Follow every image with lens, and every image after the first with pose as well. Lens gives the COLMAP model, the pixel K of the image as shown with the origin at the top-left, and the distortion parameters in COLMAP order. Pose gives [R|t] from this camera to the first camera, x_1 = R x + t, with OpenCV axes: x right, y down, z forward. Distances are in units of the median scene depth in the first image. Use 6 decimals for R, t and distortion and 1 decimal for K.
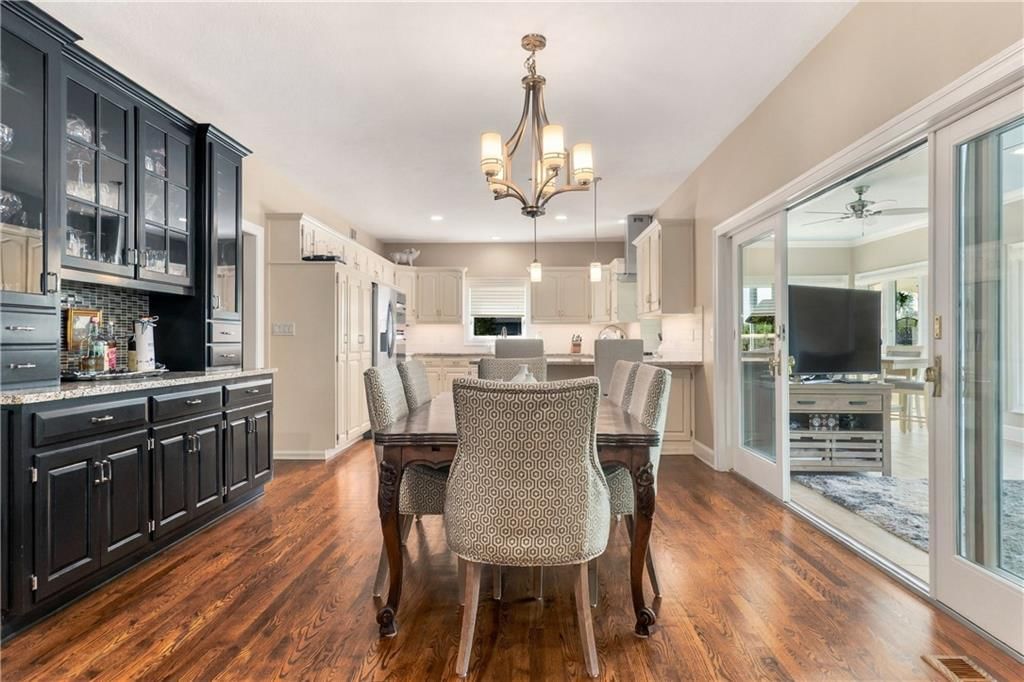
lens RADIAL K [[579.0, 0, 495.3], [0, 579.0, 341.0], [0, 0, 1]] dist [0.000910, -0.000093]
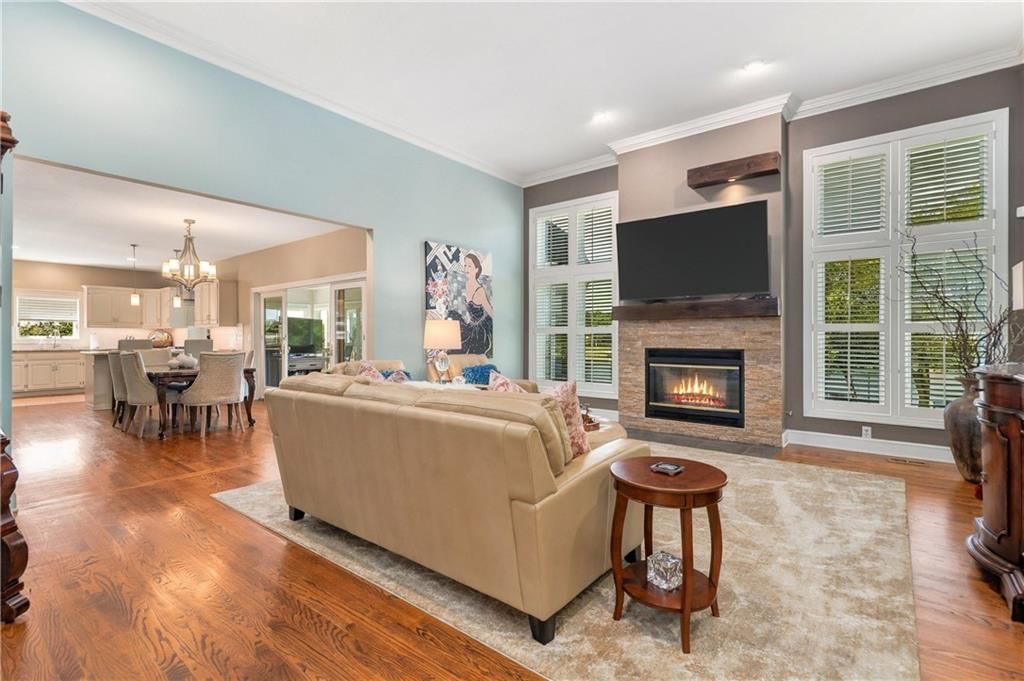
lens RADIAL K [[475.6, 0, 512.0], [0, 475.6, 340.5], [0, 0, 1]] dist [0.000134, 0.000100]
pose [[0.584824, -0.006479, 0.811134, -0.255139], [0.000694, 0.999972, 0.007487, -0.007244], [-0.811160, -0.003815, 0.584812, -0.427457]]
